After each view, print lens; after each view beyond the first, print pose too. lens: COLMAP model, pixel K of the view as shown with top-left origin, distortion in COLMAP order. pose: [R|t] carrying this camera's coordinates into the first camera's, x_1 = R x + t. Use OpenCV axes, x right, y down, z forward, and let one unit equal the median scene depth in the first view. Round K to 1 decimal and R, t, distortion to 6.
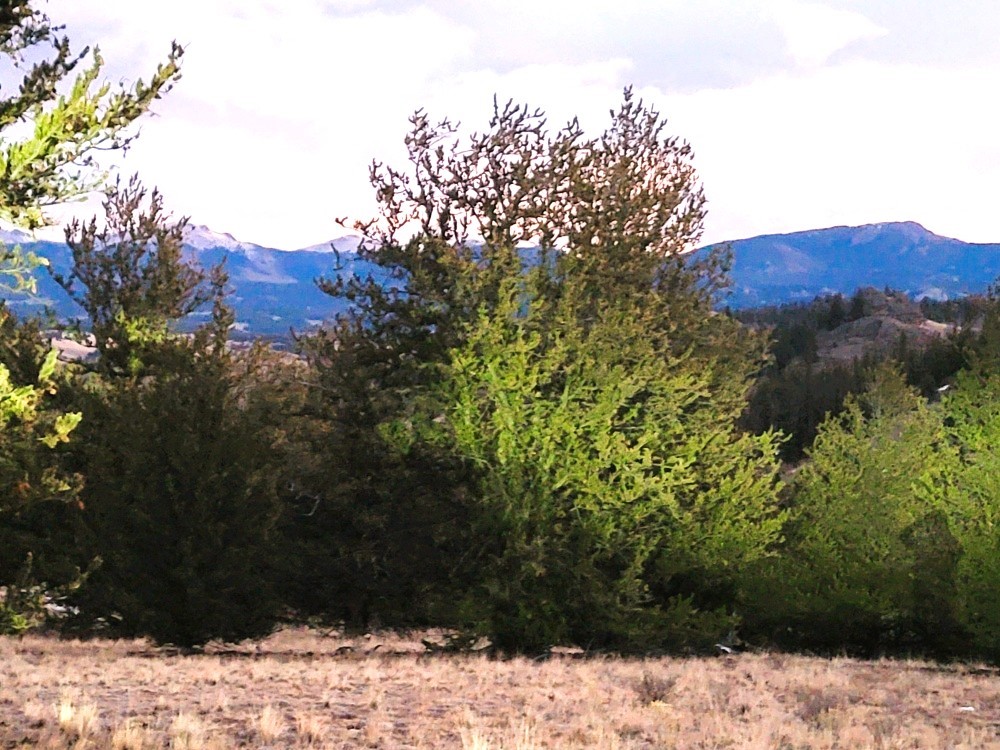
lens RADIAL K [[1911.2, 0, 492.1], [0, 1911.2, 375.2], [0, 0, 1]] dist [0.107542, 0.000000]
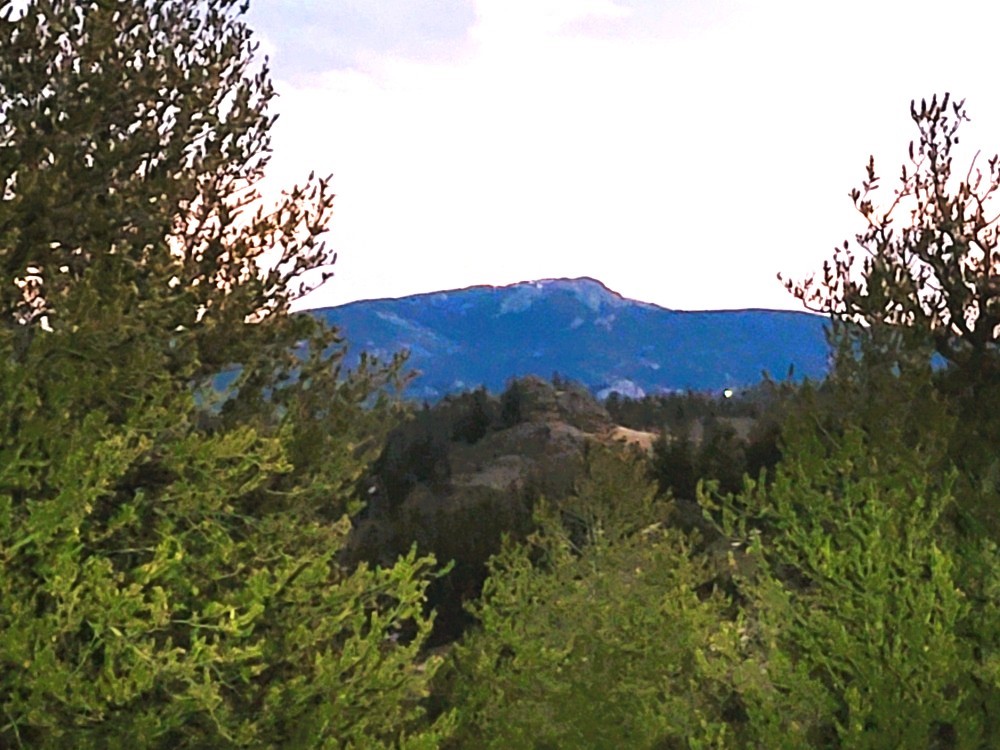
lens RADIAL K [[3035.6, 0, 493.0], [0, 3035.6, 370.1], [0, 0, 1]] dist [0.131655, 0.000000]
pose [[0.983230, -0.012843, 0.181916, 0.023130], [0.022045, 0.998572, -0.048653, 0.020143], [-0.181032, 0.051847, 0.982110, 0.219955]]
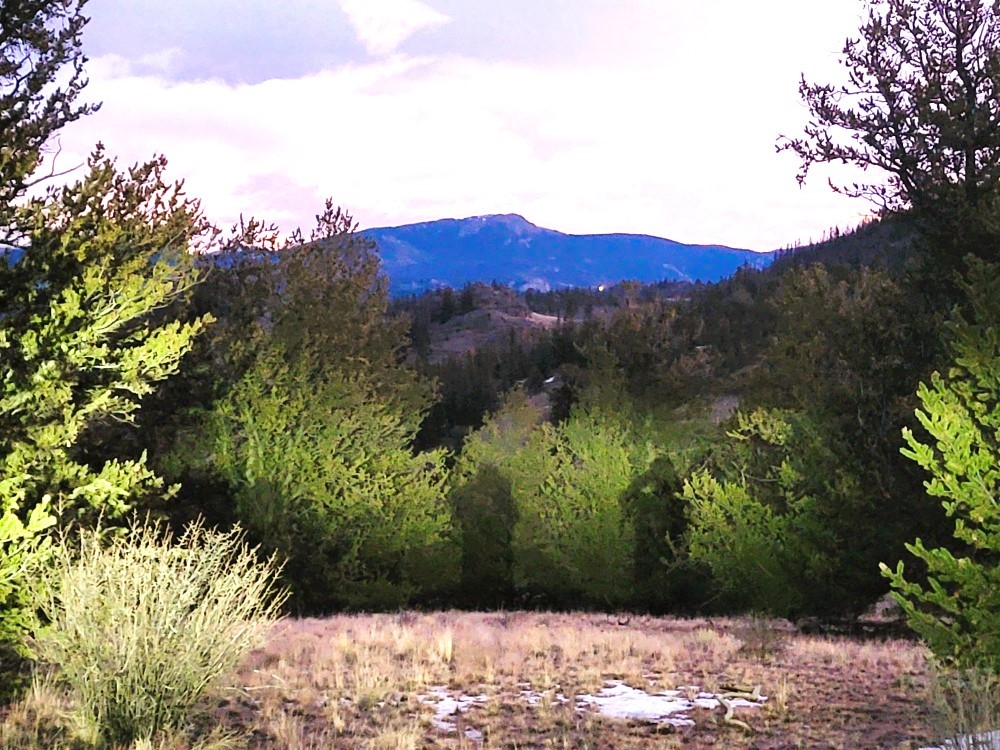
lens RADIAL K [[1911.2, 0, 499.0], [0, 1911.2, 370.0], [0, 0, 1]] dist [0.107542, 0.000000]
pose [[0.978746, -0.024242, 0.203640, -0.090936], [0.023977, 0.999705, 0.003765, -0.032007], [-0.203671, 0.001198, 0.979039, -0.350665]]
